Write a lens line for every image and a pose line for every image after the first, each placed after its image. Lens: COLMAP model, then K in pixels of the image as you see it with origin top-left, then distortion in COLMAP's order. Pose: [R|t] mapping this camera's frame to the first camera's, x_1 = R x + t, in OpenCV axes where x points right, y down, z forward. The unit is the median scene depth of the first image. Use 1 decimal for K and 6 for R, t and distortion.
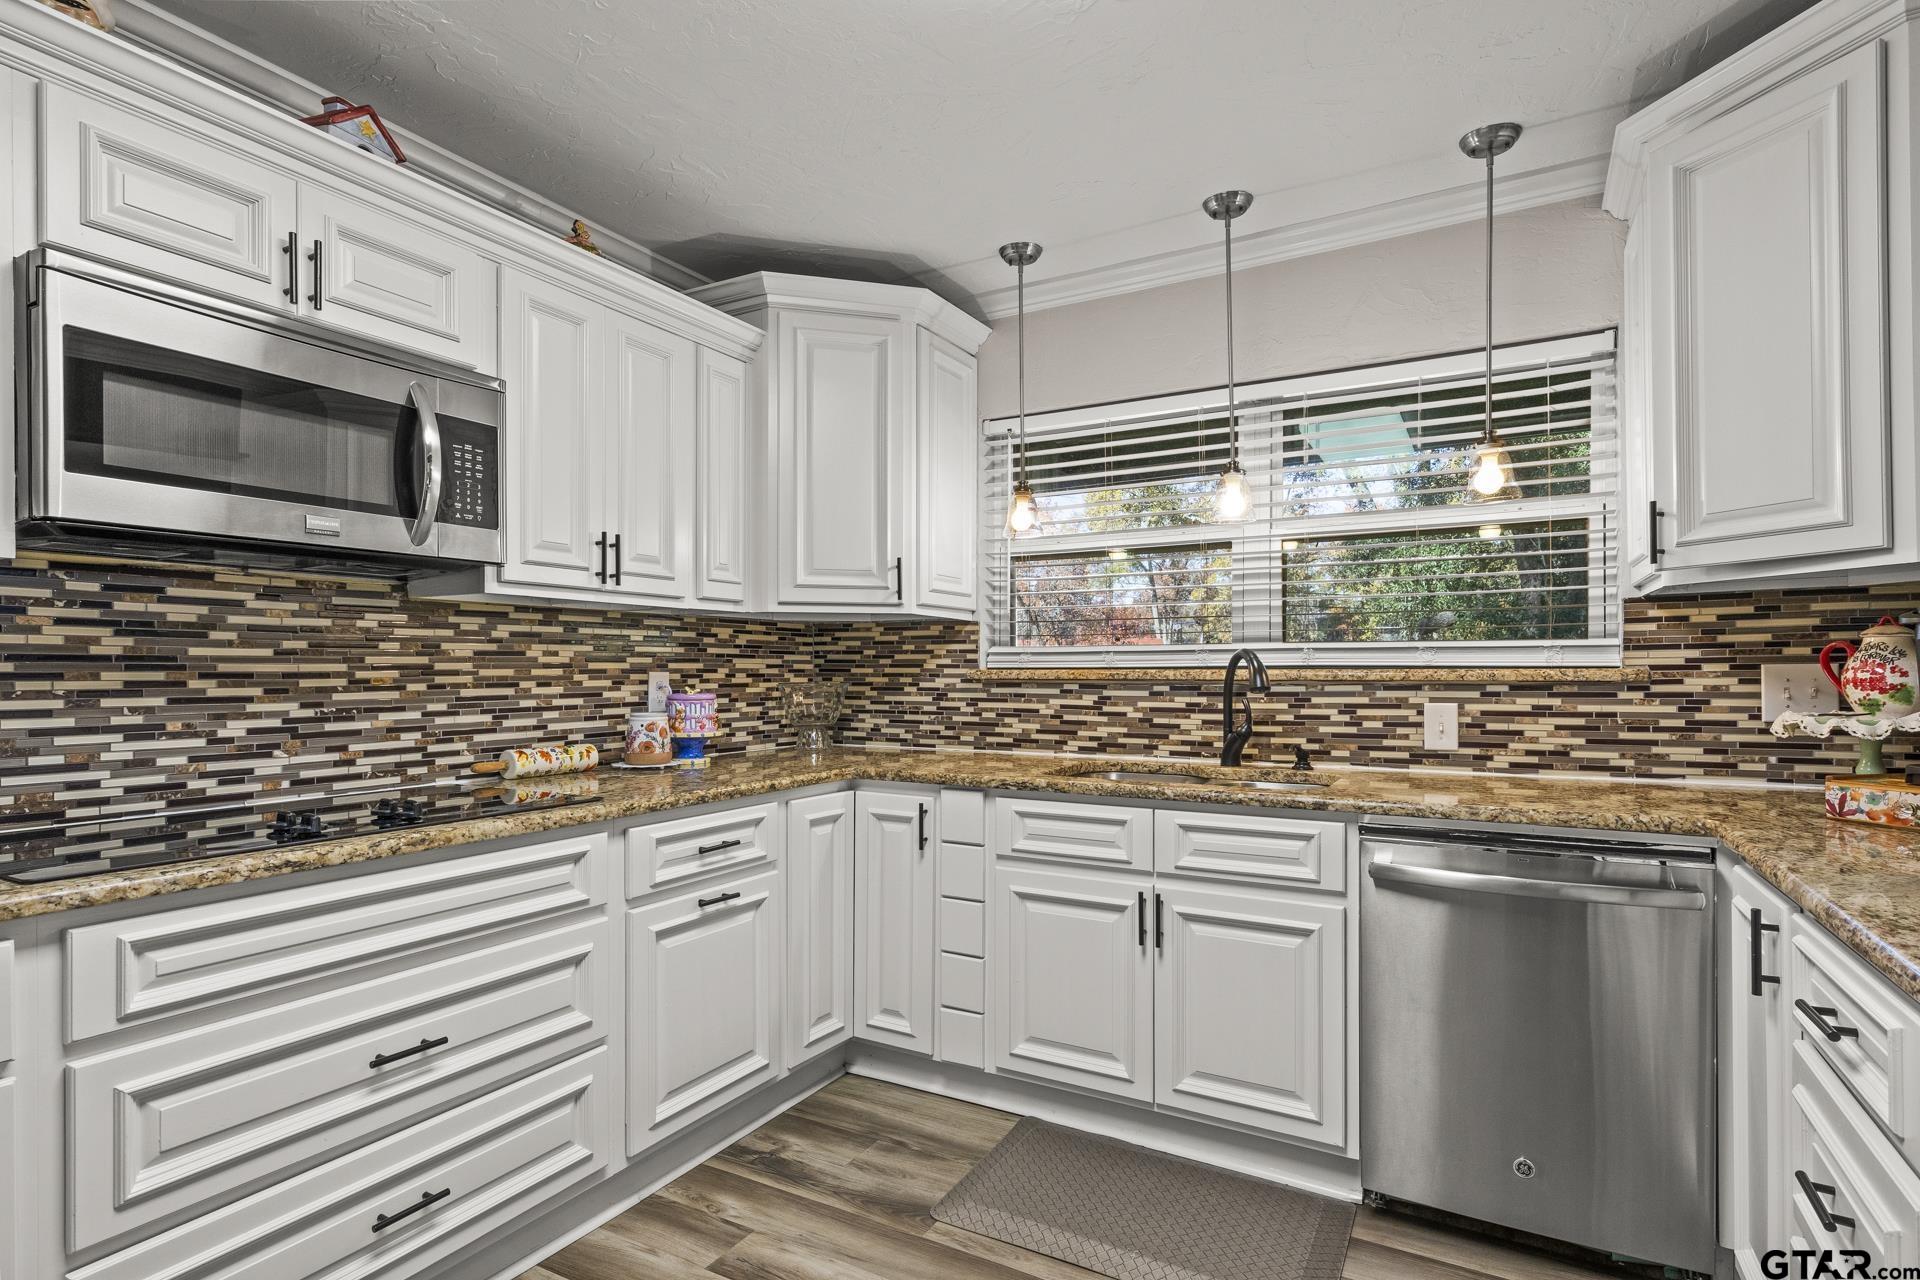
lens RADIAL K [[952.5, 0, 962.3], [0, 952.5, 673.3], [0, 0, 1]] dist [0.007005, 0.000178]
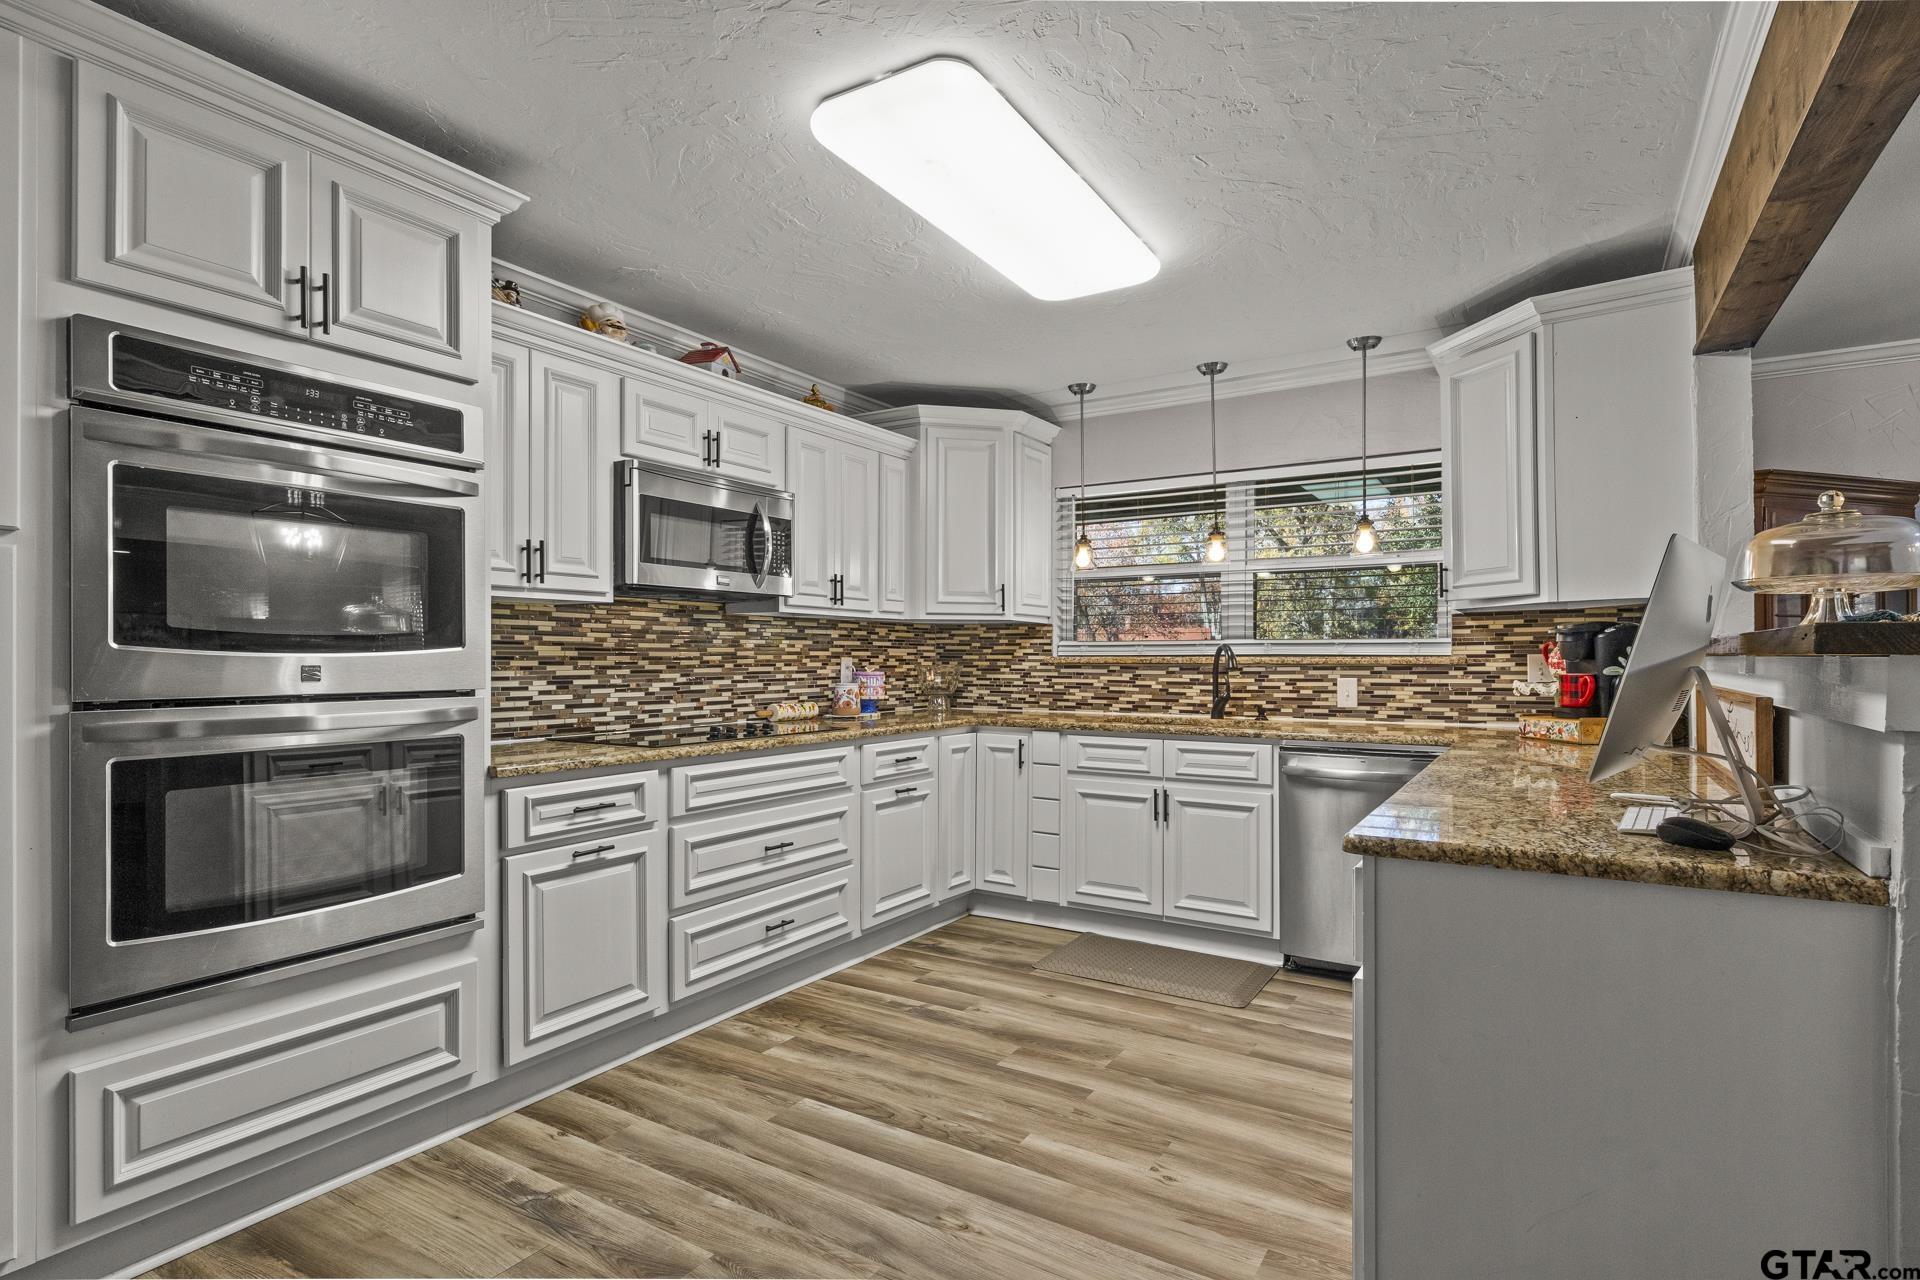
lens RADIAL K [[944.8, 0, 968.7], [0, 944.8, 652.4], [0, 0, 1]] dist [0.002270, -0.000655]
pose [[0.998993, 0.002350, -0.044814, -0.062577], [-0.002774, 0.999952, -0.009388, 0.005137], [0.044790, 0.009503, 0.998951, -0.635315]]
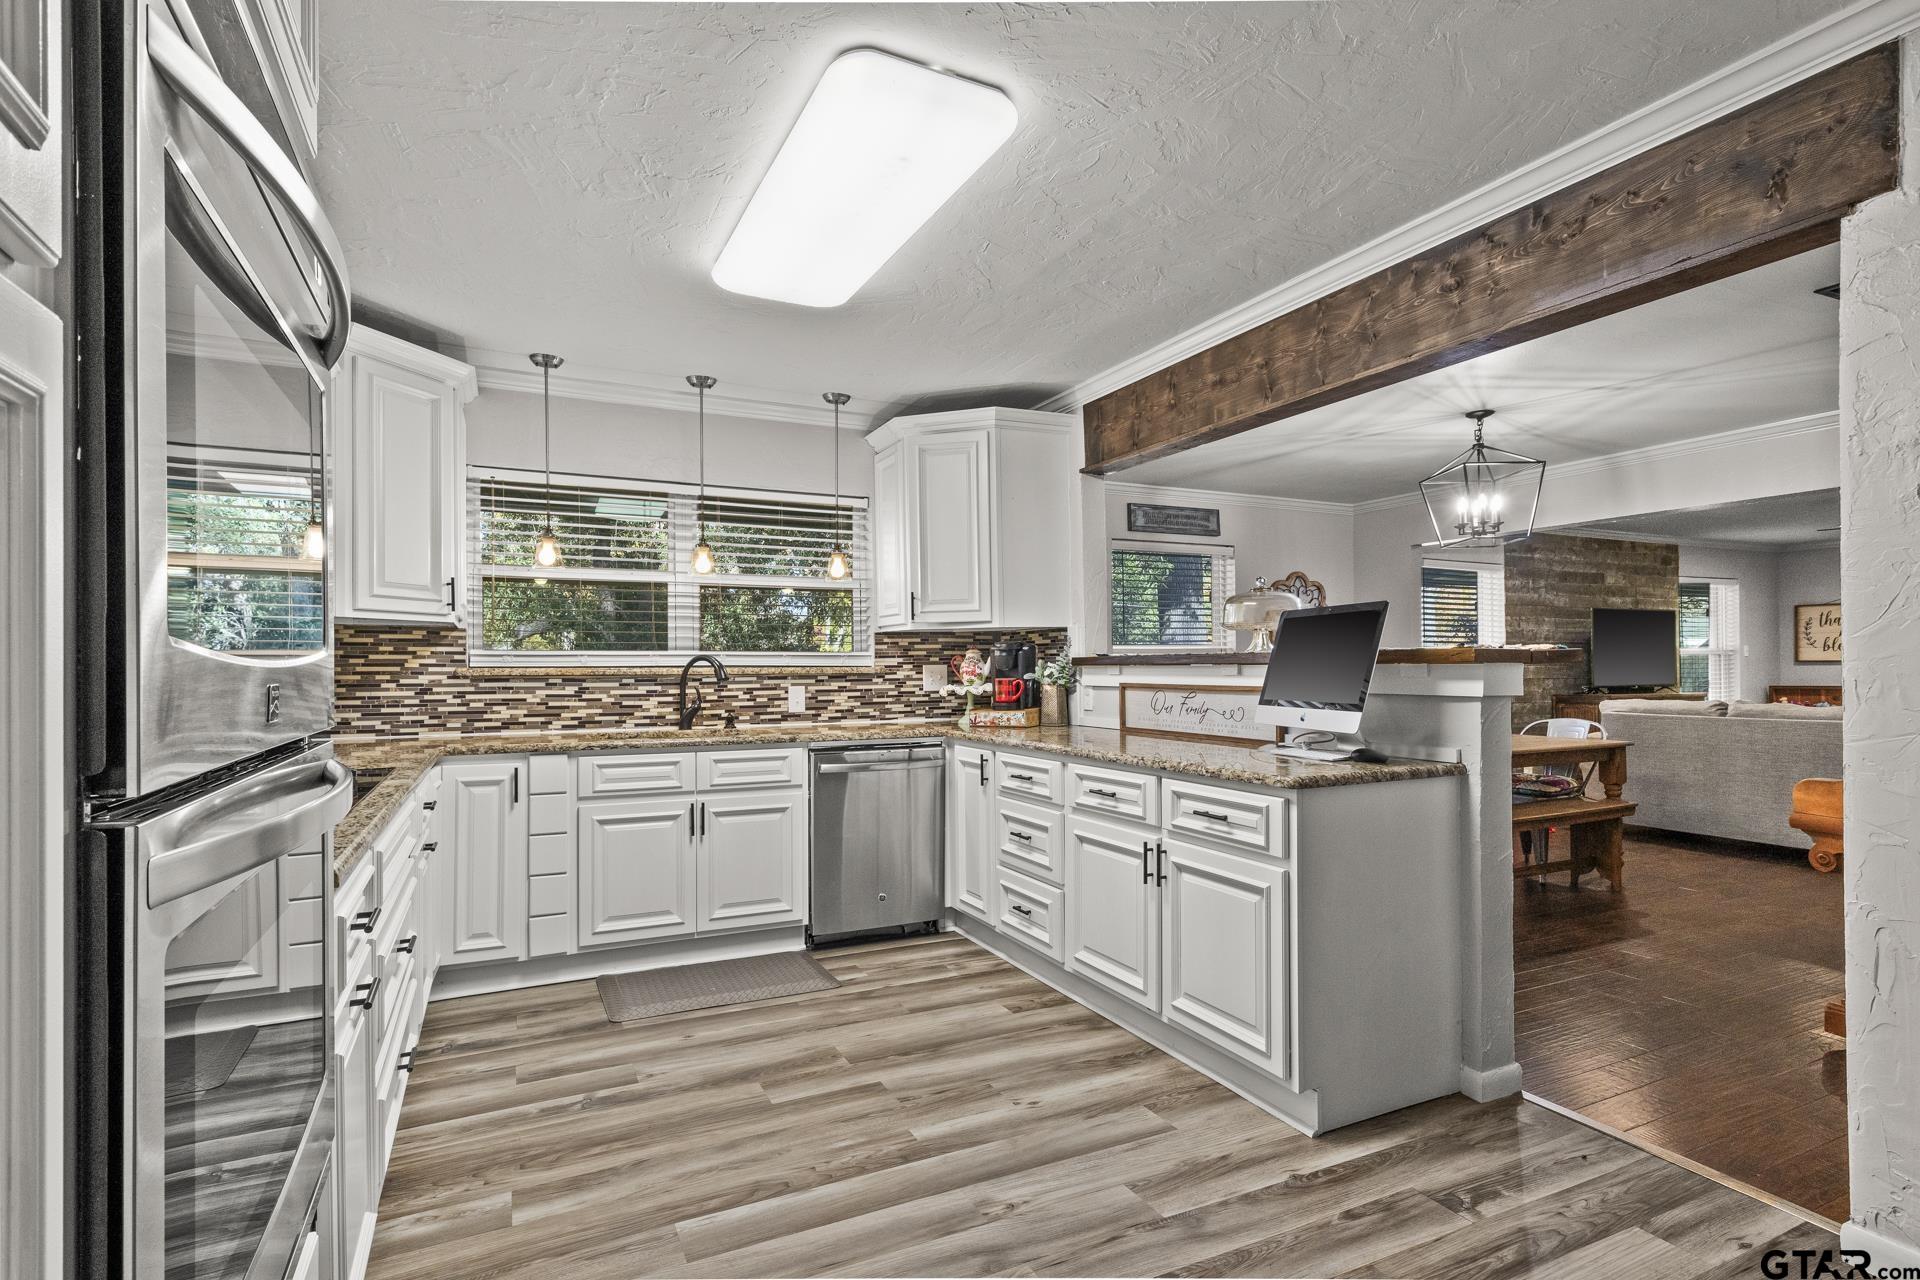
lens RADIAL K [[941.1, 0, 957.5], [0, 941.1, 665.2], [0, 0, 1]] dist [0.005495, 0.000623]
pose [[0.570123, 0.003603, 0.821551, -0.820584], [0.006542, 0.999939, -0.008925, 0.009832], [-0.821533, 0.010463, 0.570065, -0.274404]]
